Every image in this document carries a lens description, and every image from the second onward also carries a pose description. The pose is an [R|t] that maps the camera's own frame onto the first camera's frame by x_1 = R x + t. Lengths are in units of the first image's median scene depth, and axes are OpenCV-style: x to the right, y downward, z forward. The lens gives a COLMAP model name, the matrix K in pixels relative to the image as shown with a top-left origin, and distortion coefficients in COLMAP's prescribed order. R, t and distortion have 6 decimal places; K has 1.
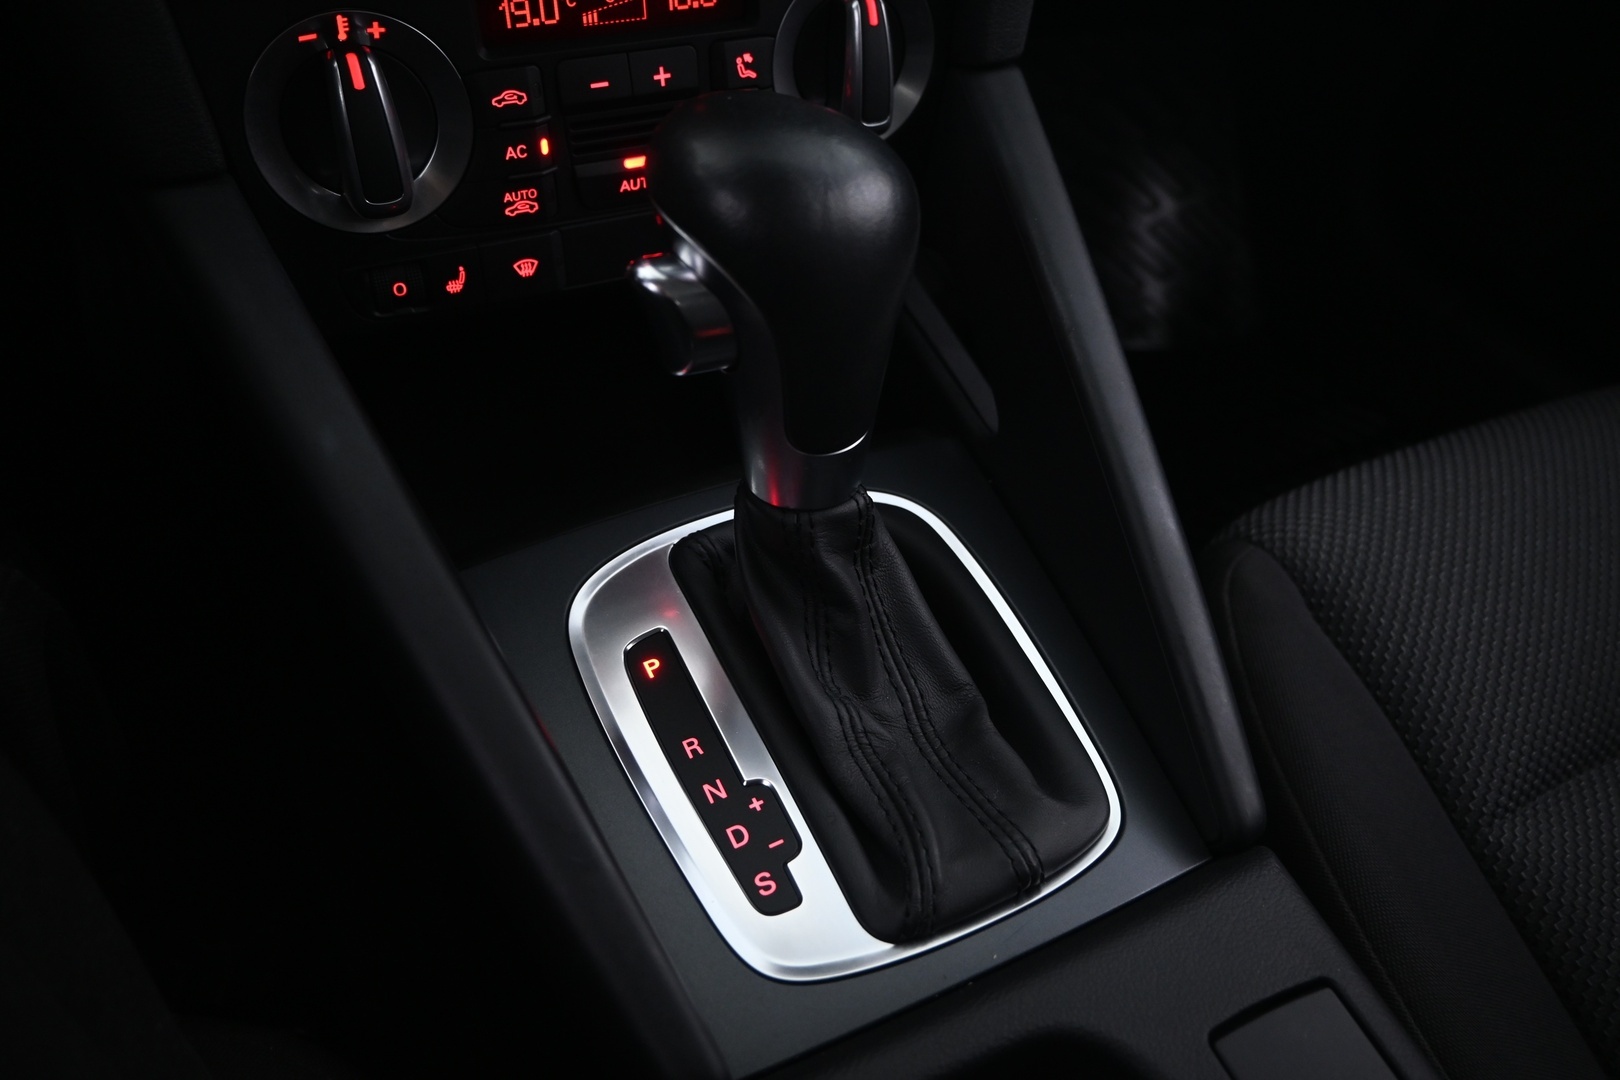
lens RADIAL K [[1197.2, 0, 809.1], [0, 1197.2, 540.8], [0, 0, 1]] dist [0.005551, -0.001015]
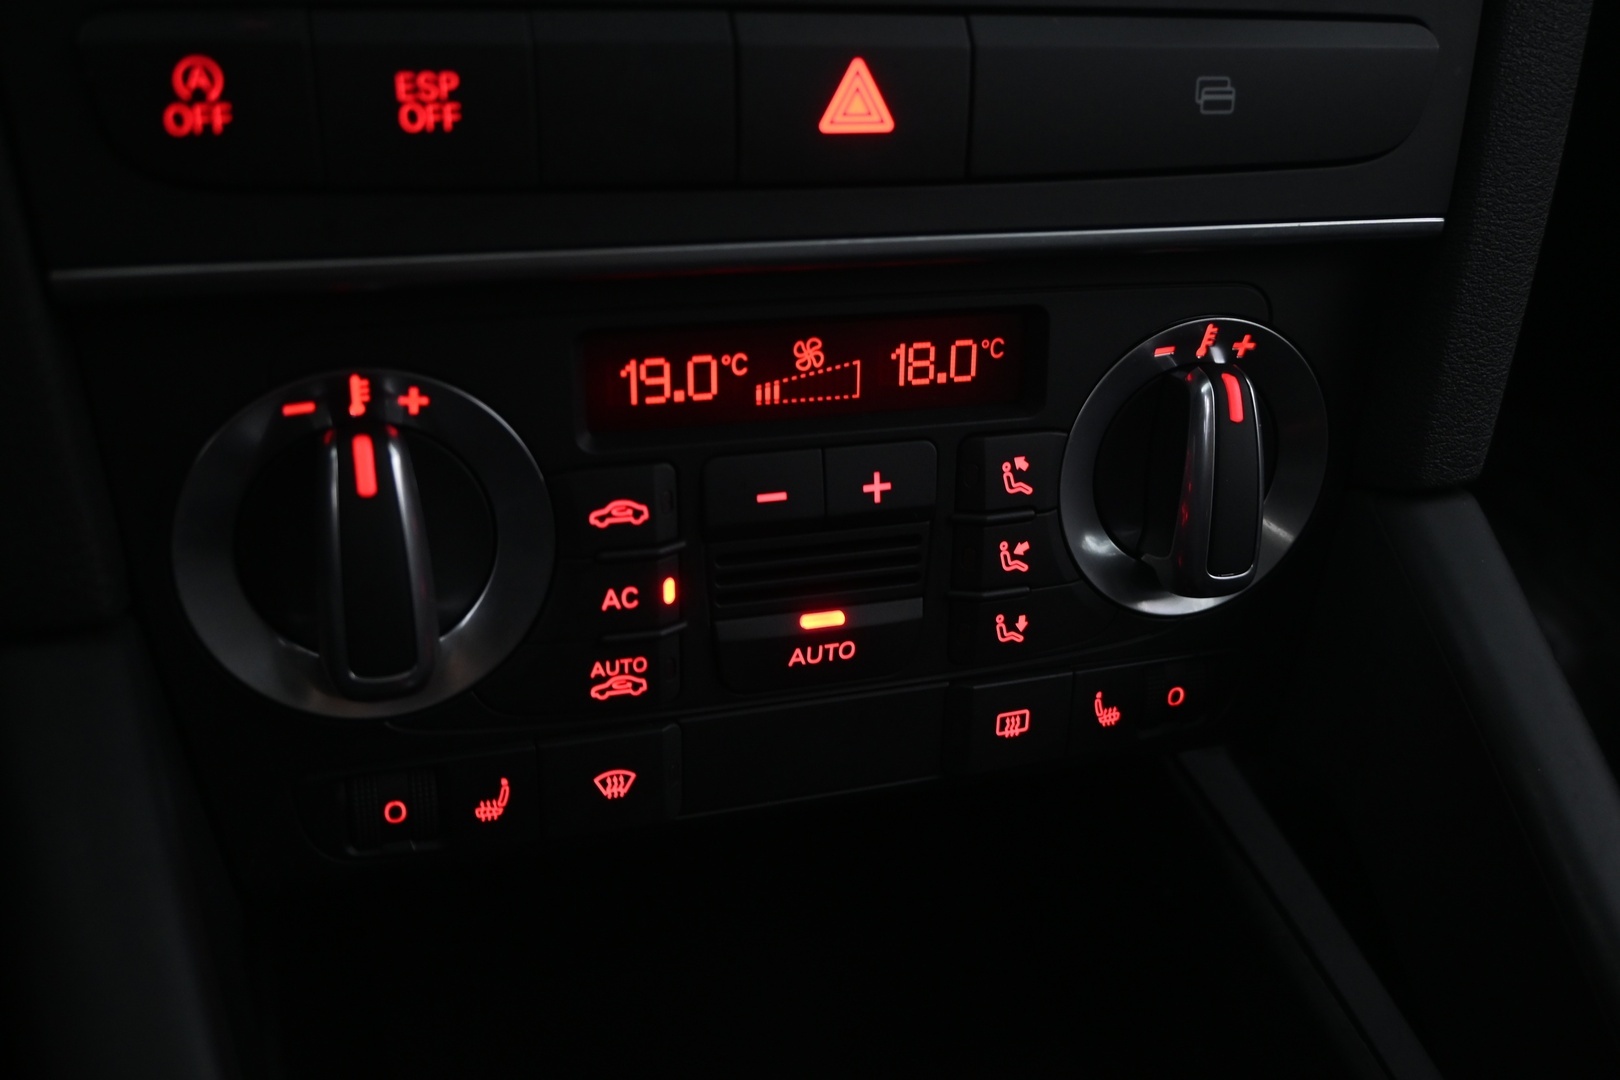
lens RADIAL K [[1495.3, 0, 810.0], [0, 1495.3, 539.6], [0, 0, 1]] dist [-0.006636, 0.000000]
pose [[0.989654, 0.058317, -0.131085, -0.056902], [-0.093183, 0.955991, -0.278204, -0.153610], [0.109093, 0.287541, 0.951535, 0.298601]]
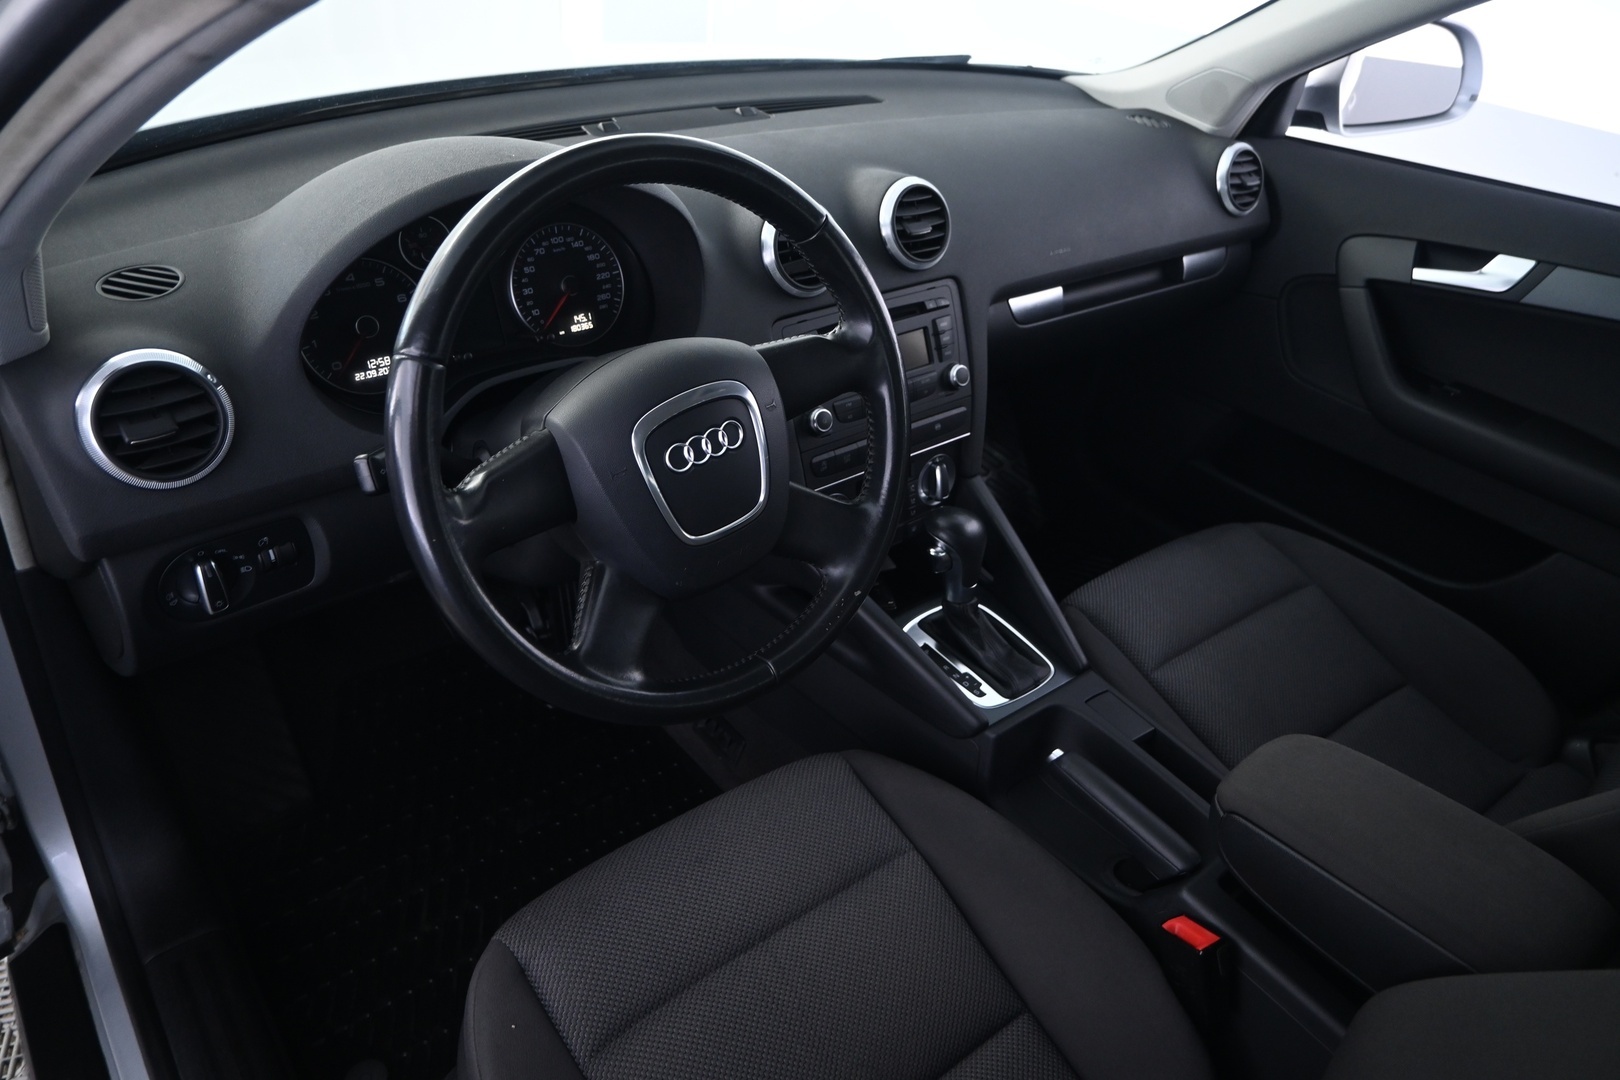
lens RADIAL K [[1130.2, 0, 810.4], [0, 1130.2, 539.9], [0, 0, 1]] dist [0.001526, 0.001259]
pose [[0.979229, -0.115730, 0.166485, -1.259947], [0.138315, 0.981667, -0.131146, 0.218377], [-0.148255, 0.151450, 0.977284, -2.976187]]
